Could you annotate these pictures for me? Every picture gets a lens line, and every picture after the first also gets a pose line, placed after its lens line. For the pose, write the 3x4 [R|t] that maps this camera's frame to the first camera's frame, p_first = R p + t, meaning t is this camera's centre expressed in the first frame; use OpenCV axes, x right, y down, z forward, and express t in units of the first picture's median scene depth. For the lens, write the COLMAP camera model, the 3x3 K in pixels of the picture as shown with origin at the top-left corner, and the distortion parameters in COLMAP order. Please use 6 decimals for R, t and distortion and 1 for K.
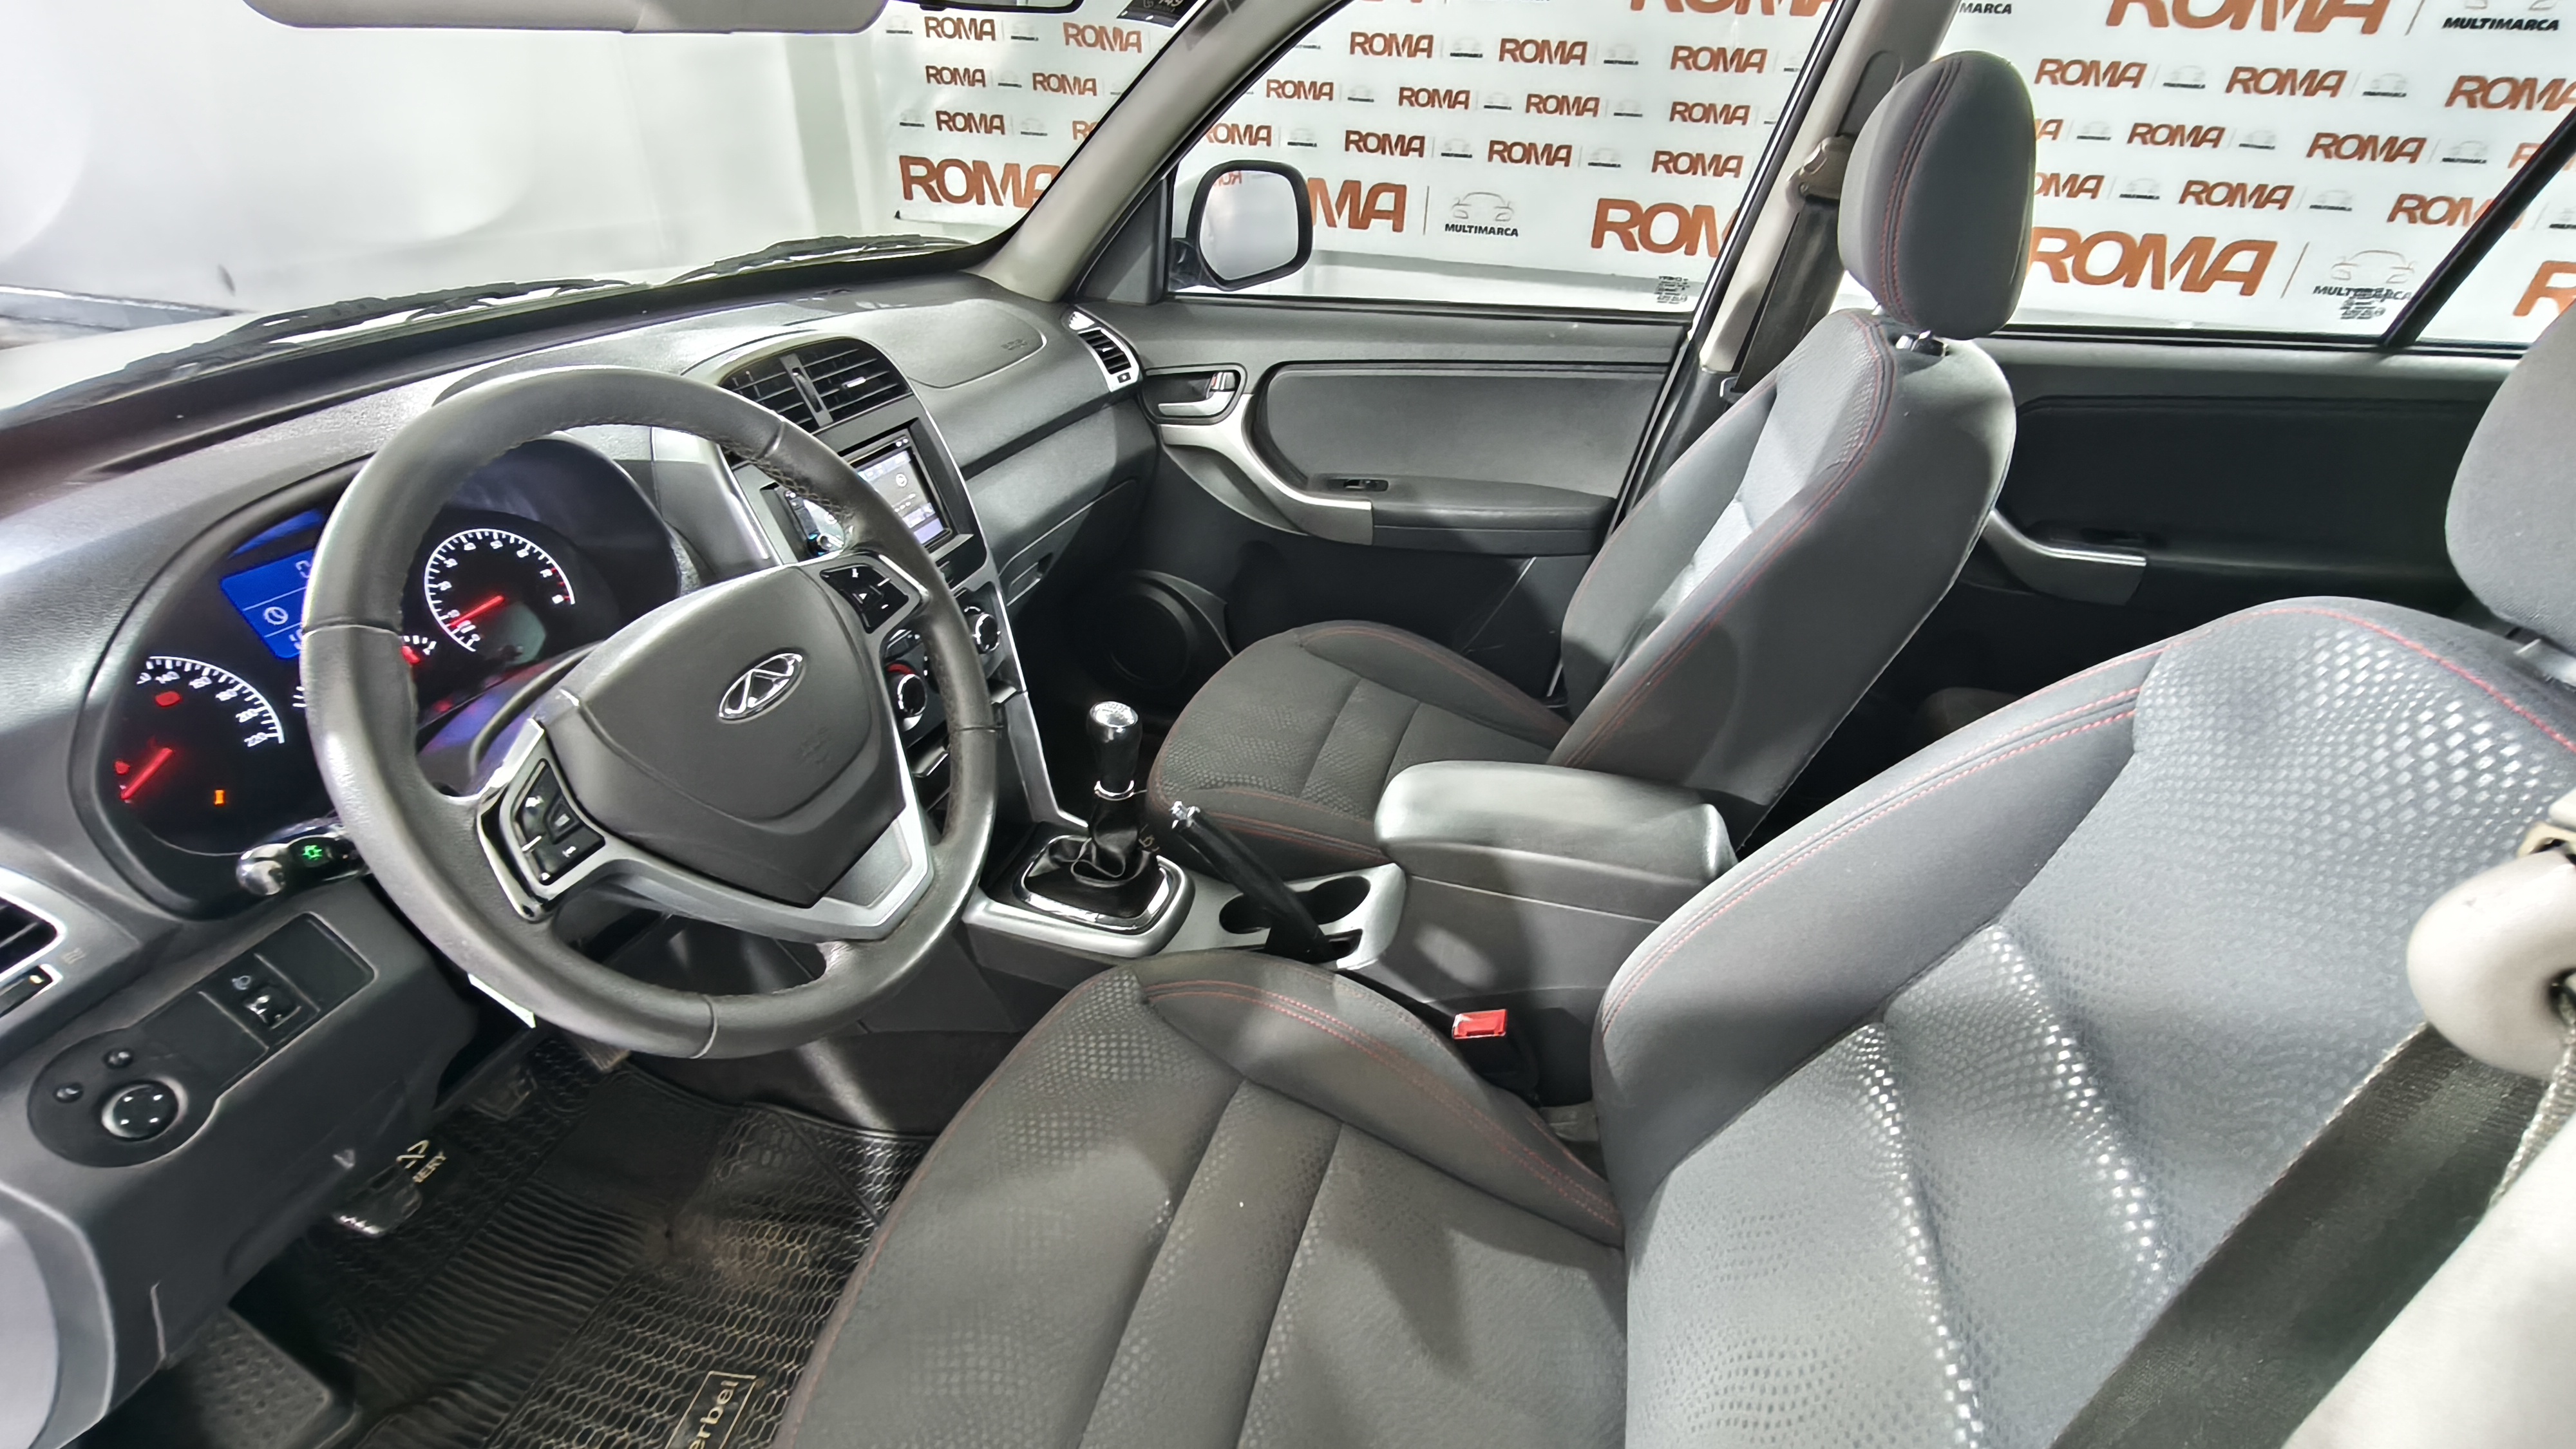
lens RADIAL K [[1097.4, 0, 1231.4], [0, 1097.4, 731.3], [0, 0, 1]] dist [-0.006681, 0.000424]
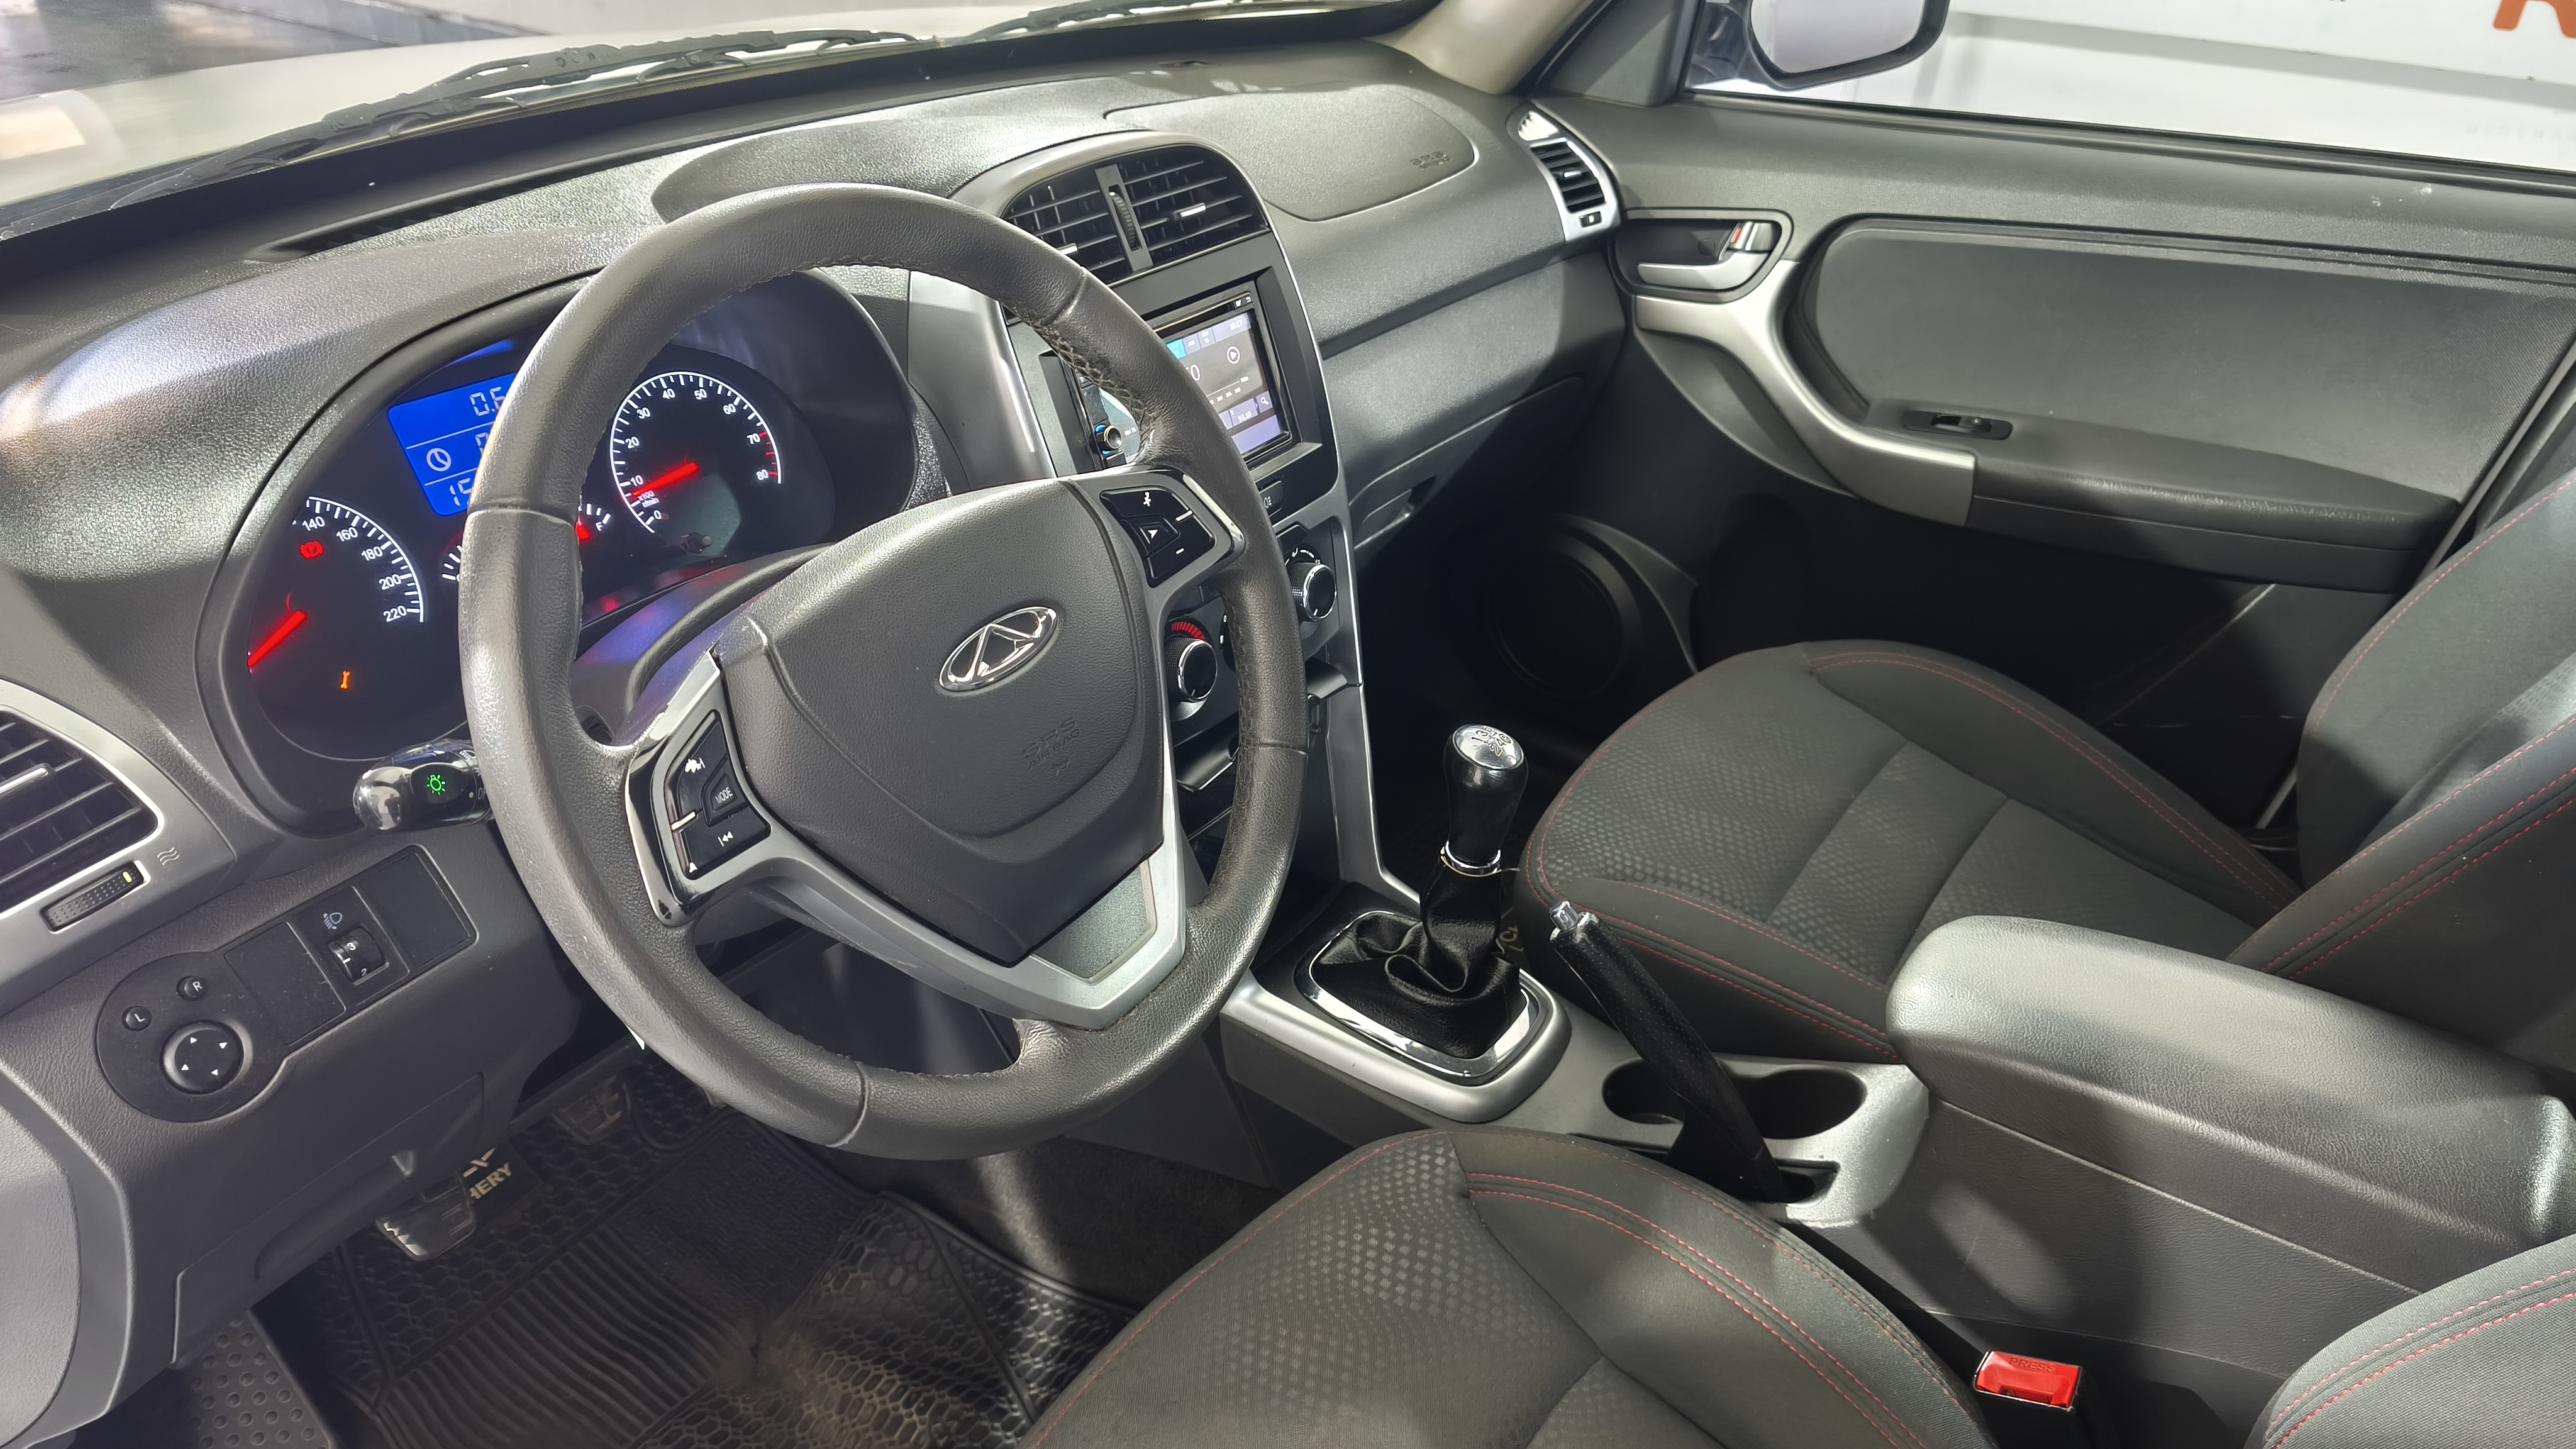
lens RADIAL K [[1688.0, 0, 1188.2], [0, 1688.0, 713.2], [0, 0, 1]] dist [0.028043, -0.000005]
pose [[0.947682, 0.157881, -0.277438, -0.001114], [-0.159983, 0.987003, 0.015194, -0.023327], [0.276231, 0.029986, 0.960623, -0.010735]]
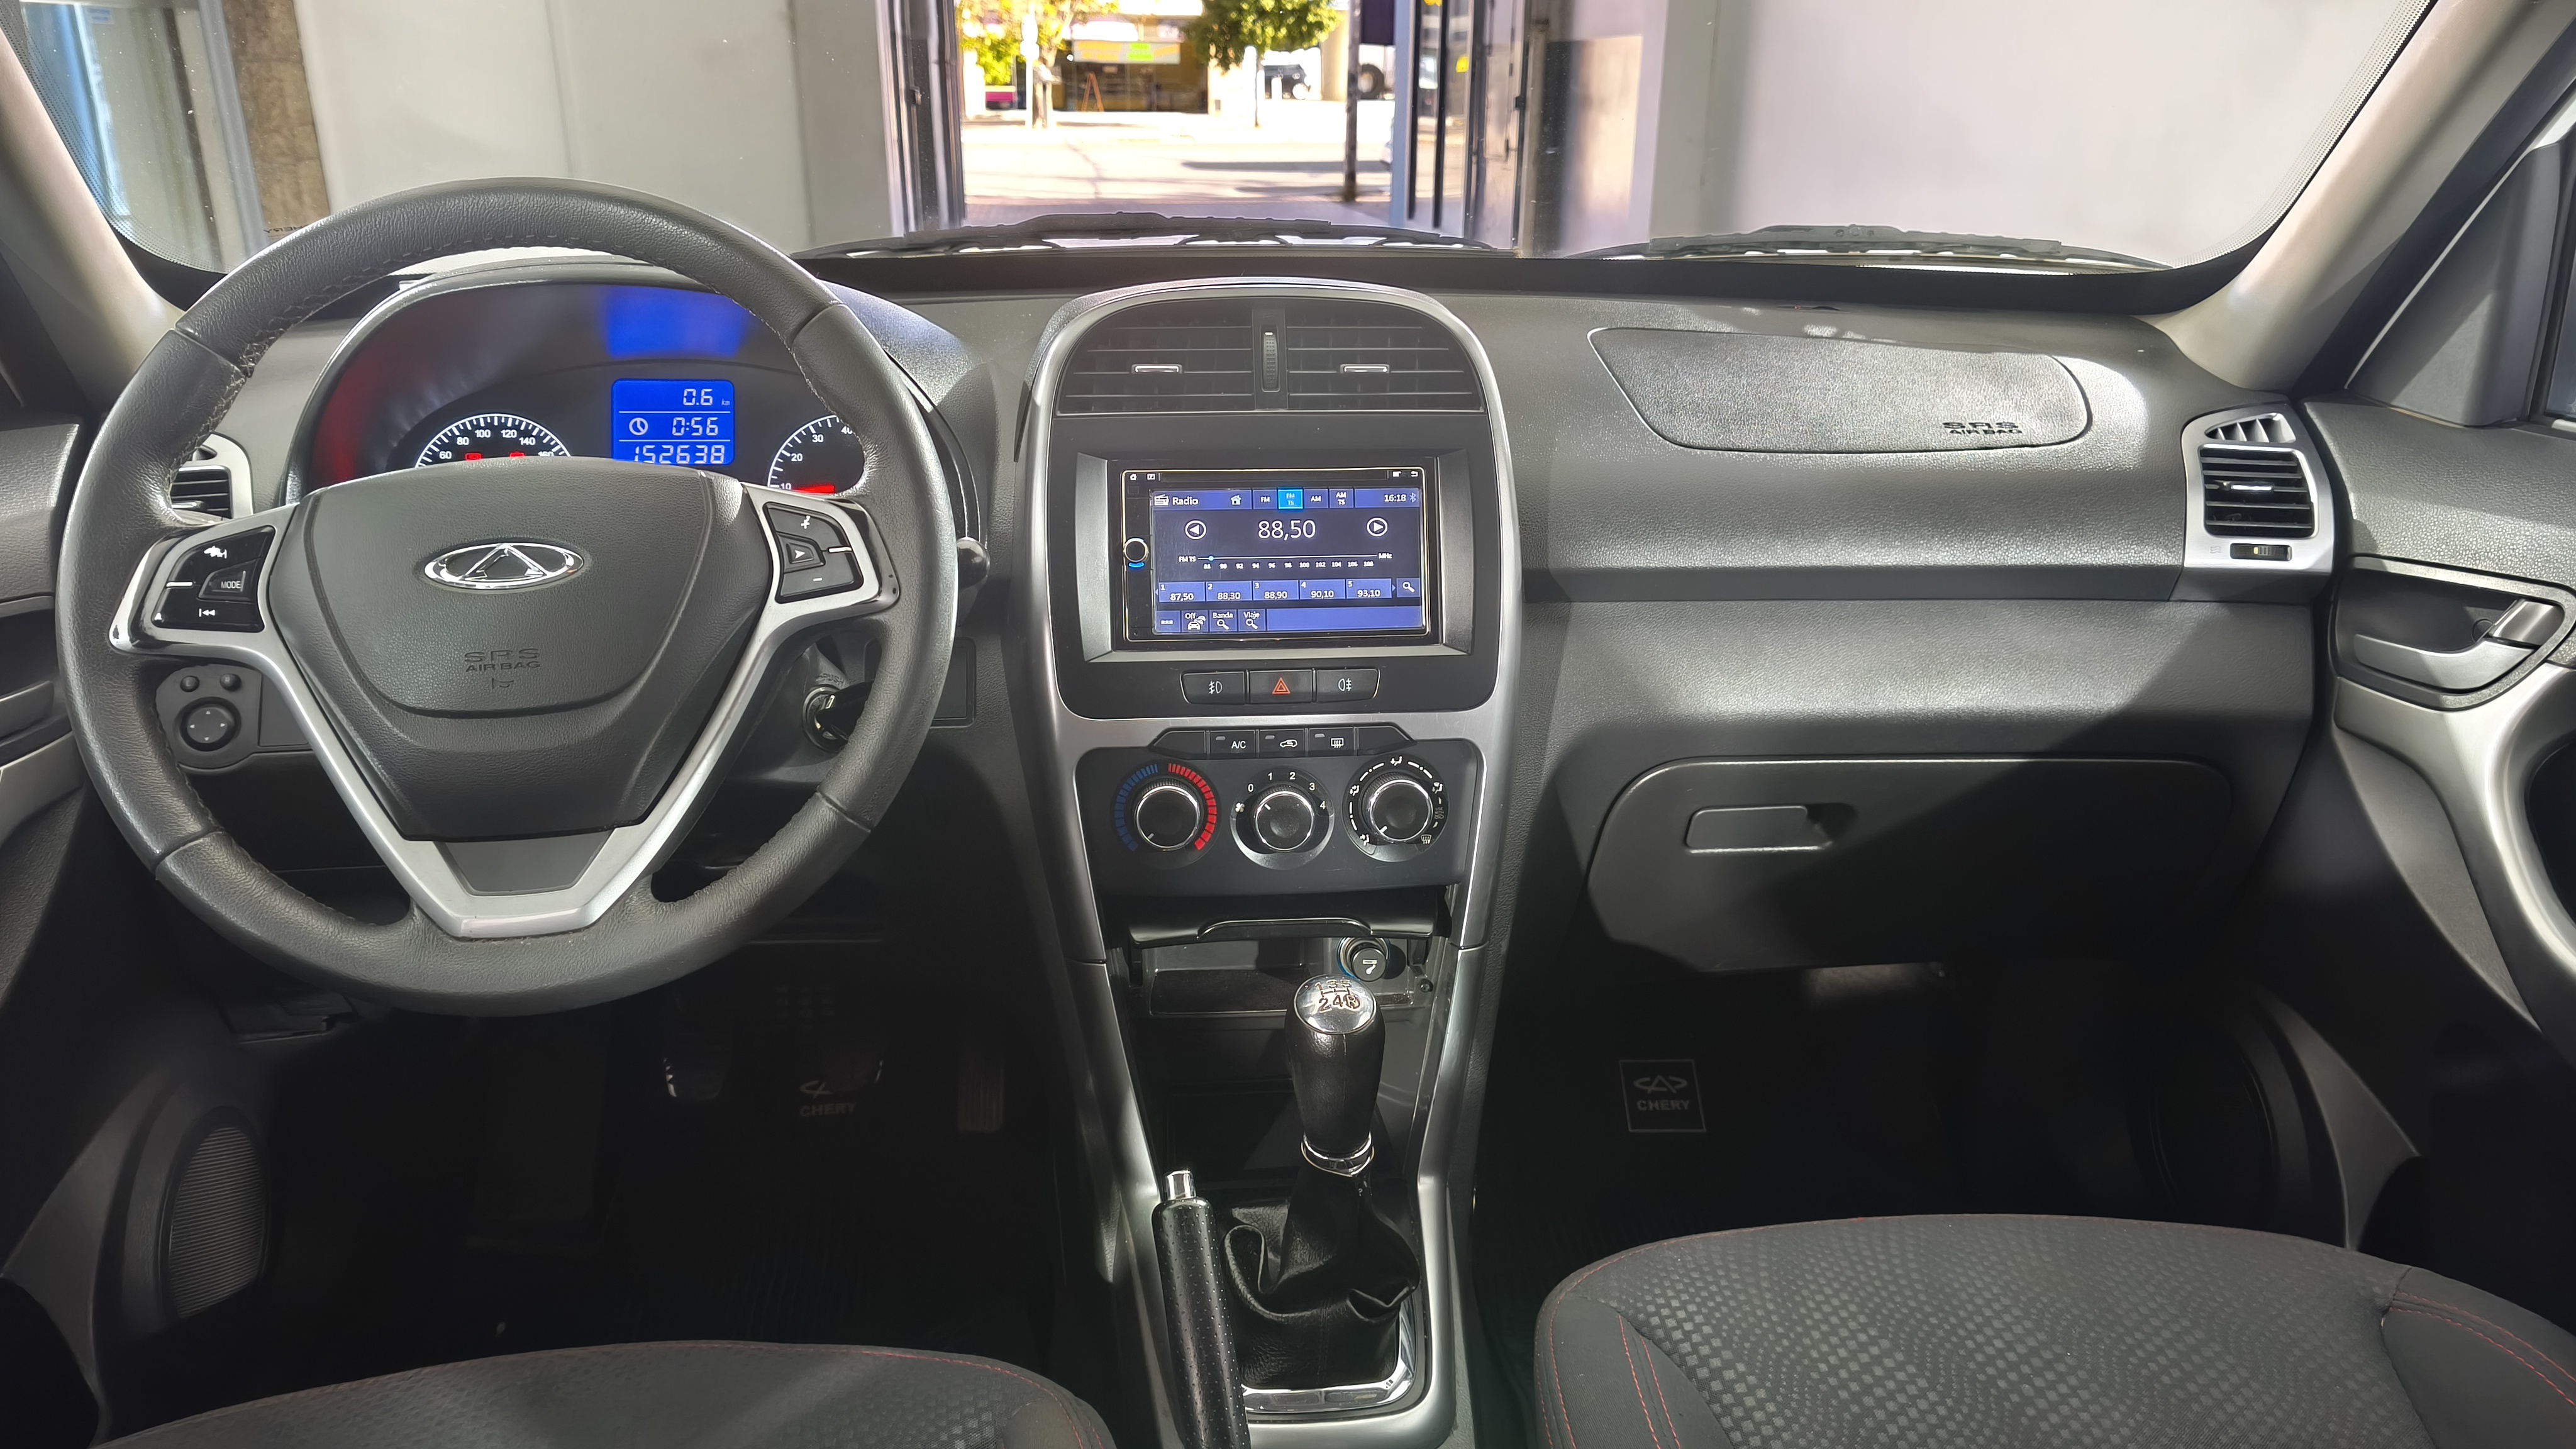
lens RADIAL K [[1659.1, 0, 1274.1], [0, 1659.1, 705.3], [0, 0, 1]] dist [0.037613, 0.002470]
pose [[0.383813, 0.291262, -0.876273, 0.552976], [-0.475816, 0.875653, 0.082646, -0.204131], [0.791383, 0.385224, 0.474674, 0.583291]]
